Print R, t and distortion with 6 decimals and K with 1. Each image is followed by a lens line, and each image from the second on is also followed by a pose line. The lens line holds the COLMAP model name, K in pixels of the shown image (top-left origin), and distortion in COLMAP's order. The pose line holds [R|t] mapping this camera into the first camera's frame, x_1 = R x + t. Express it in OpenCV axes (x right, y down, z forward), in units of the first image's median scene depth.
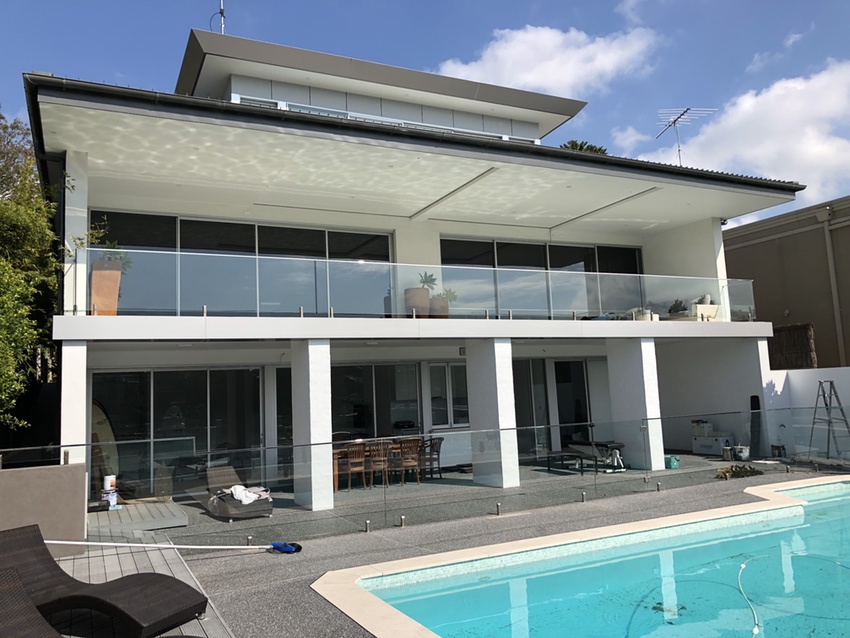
lens RADIAL K [[707.2, 0, 435.5], [0, 707.2, 317.9], [0, 0, 1]] dist [0.009427, 0.004543]
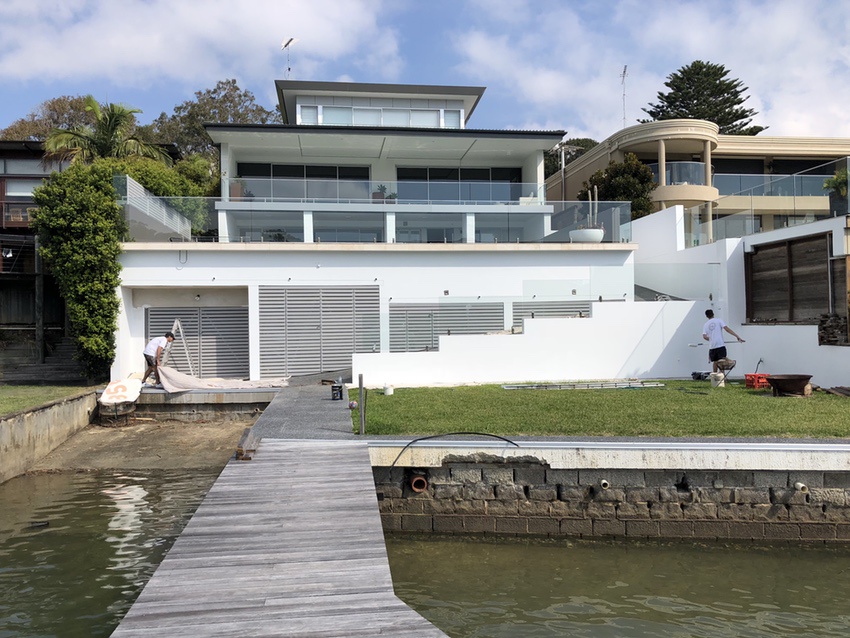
lens RADIAL K [[727.4, 0, 425.0], [0, 727.4, 319.0], [0, 0, 1]] dist [-0.000803, 0.002281]
pose [[0.945758, 0.027856, -0.323675, 0.796241], [0.003584, 0.995362, 0.096135, 0.122615], [0.324852, -0.092080, 0.941272, -1.001158]]
